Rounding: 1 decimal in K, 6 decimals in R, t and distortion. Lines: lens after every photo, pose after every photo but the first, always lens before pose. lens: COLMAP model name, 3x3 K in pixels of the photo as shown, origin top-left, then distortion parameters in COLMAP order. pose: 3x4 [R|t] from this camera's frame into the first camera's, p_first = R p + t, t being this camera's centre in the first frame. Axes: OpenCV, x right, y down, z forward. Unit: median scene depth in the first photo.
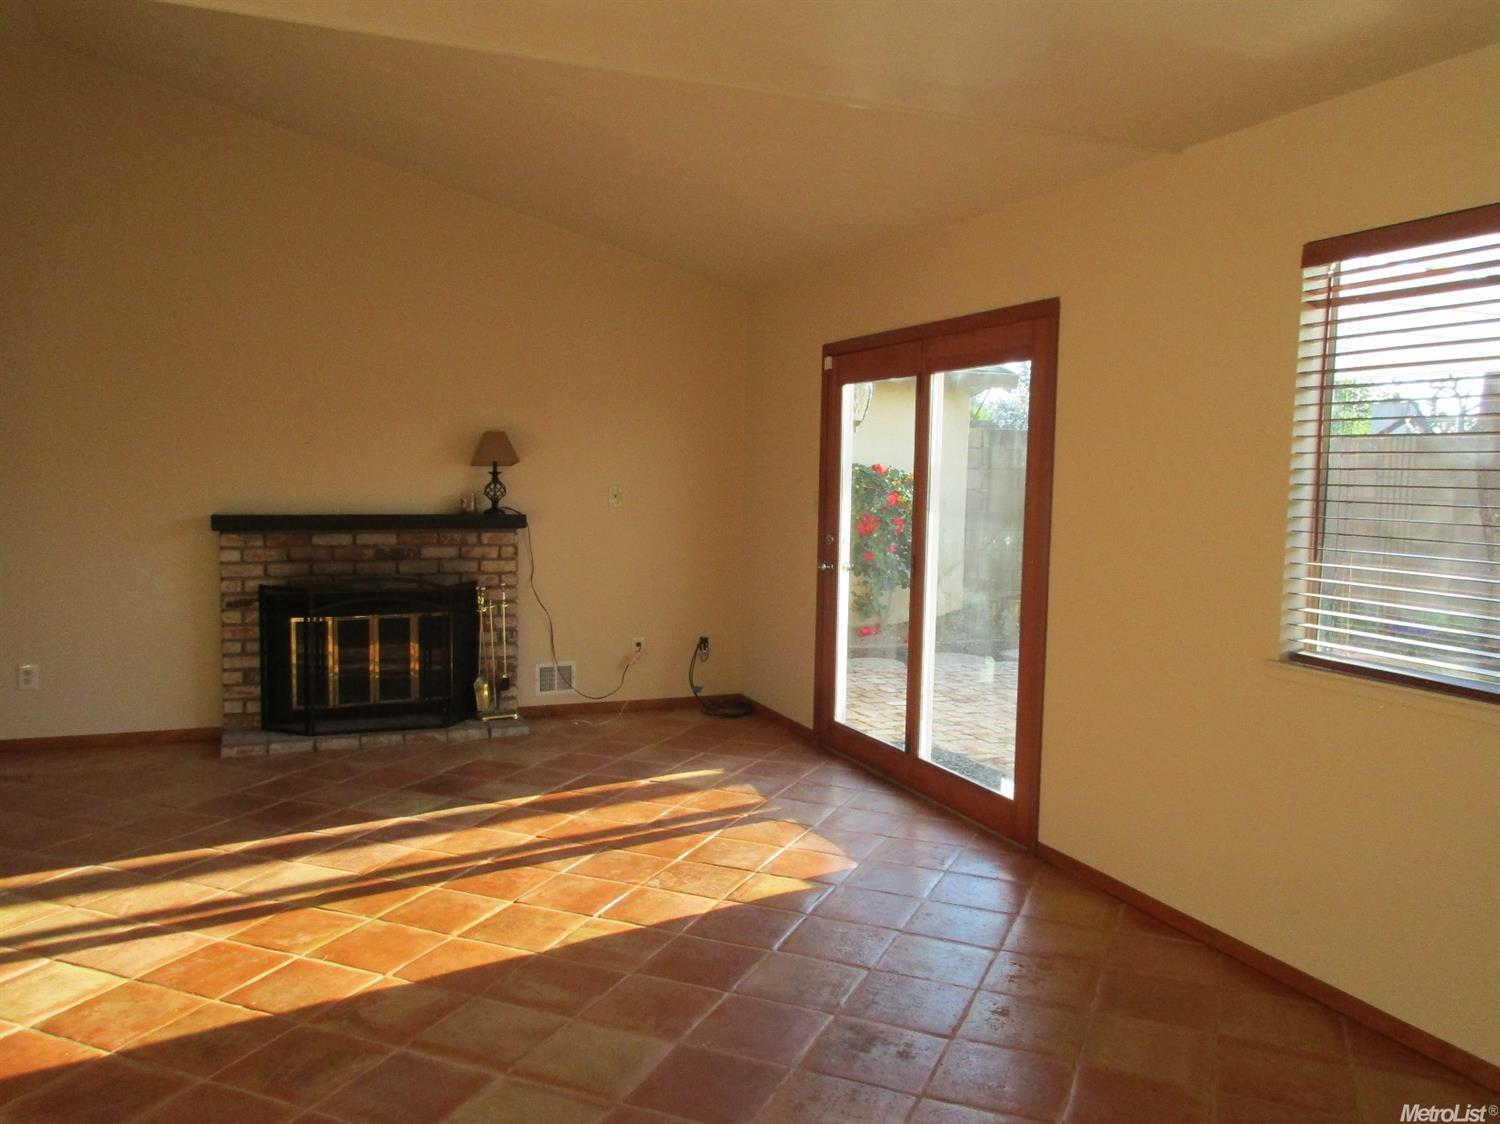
lens RADIAL K [[1174.9, 0, 750.0], [0, 1174.9, 562.0], [0, 0, 1]] dist [0.011975, -0.017828]
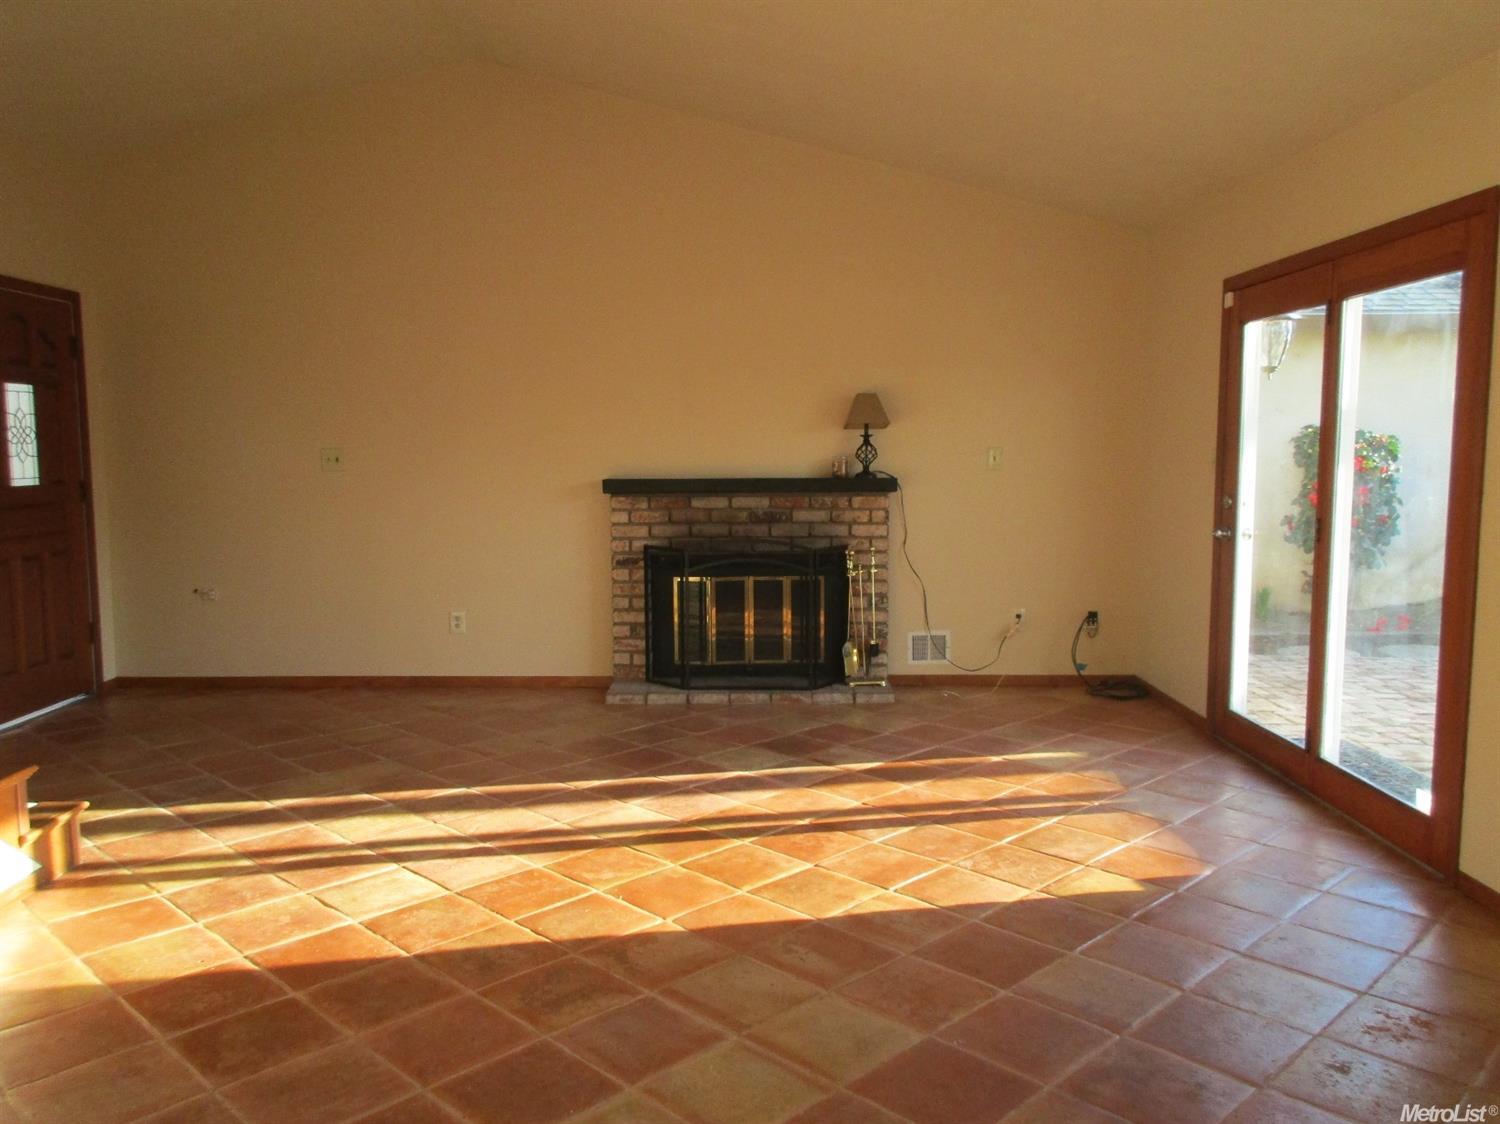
lens RADIAL K [[1174.9, 0, 750.0], [0, 1174.9, 562.0], [0, 0, 1]] dist [0.011975, -0.017828]
pose [[0.924581, 0.019061, -0.380509, 0.087663], [-0.012855, 0.999740, 0.018844, 0.016111], [0.380769, -0.012532, 0.924585, 0.065047]]
